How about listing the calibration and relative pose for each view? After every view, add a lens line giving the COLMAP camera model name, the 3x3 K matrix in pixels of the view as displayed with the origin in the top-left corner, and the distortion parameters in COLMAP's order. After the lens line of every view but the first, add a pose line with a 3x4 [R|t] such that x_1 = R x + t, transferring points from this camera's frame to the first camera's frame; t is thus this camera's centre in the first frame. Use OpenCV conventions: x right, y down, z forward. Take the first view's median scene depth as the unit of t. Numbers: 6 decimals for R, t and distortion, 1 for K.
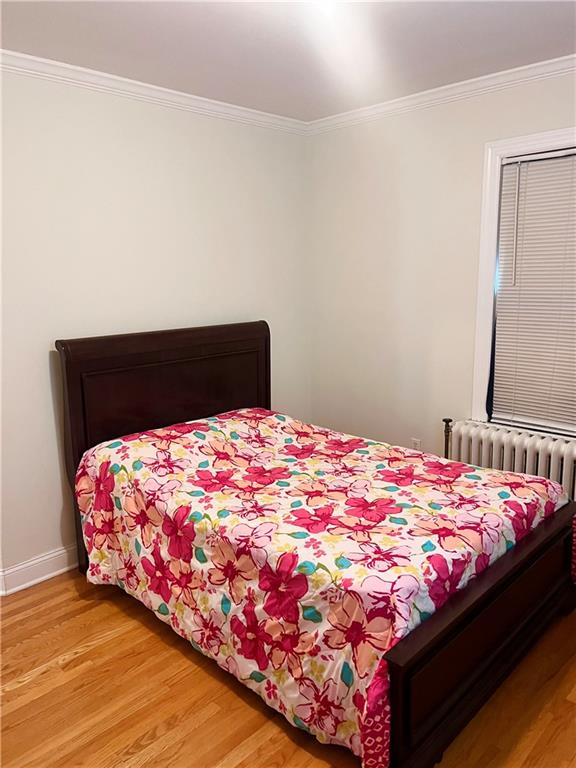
lens RADIAL K [[574.6, 0, 288.6], [0, 574.6, 384.2], [0, 0, 1]] dist [0.038344, -0.051059]
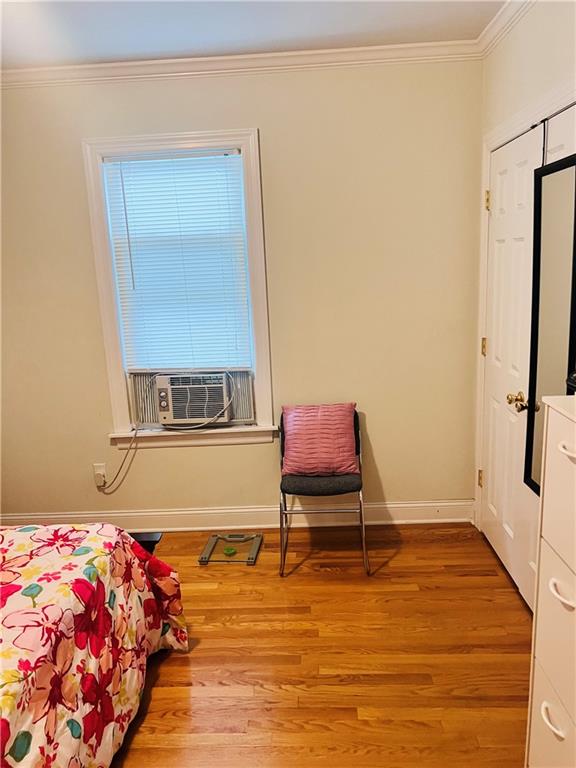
lens RADIAL K [[574.6, 0, 288.8], [0, 574.6, 384.7], [0, 0, 1]] dist [0.038344, -0.051059]
pose [[-0.656872, -0.104057, 0.746787, -0.884073], [0.203948, 0.928991, 0.308838, -0.210466], [-0.725895, 0.355173, -0.589006, 1.221339]]
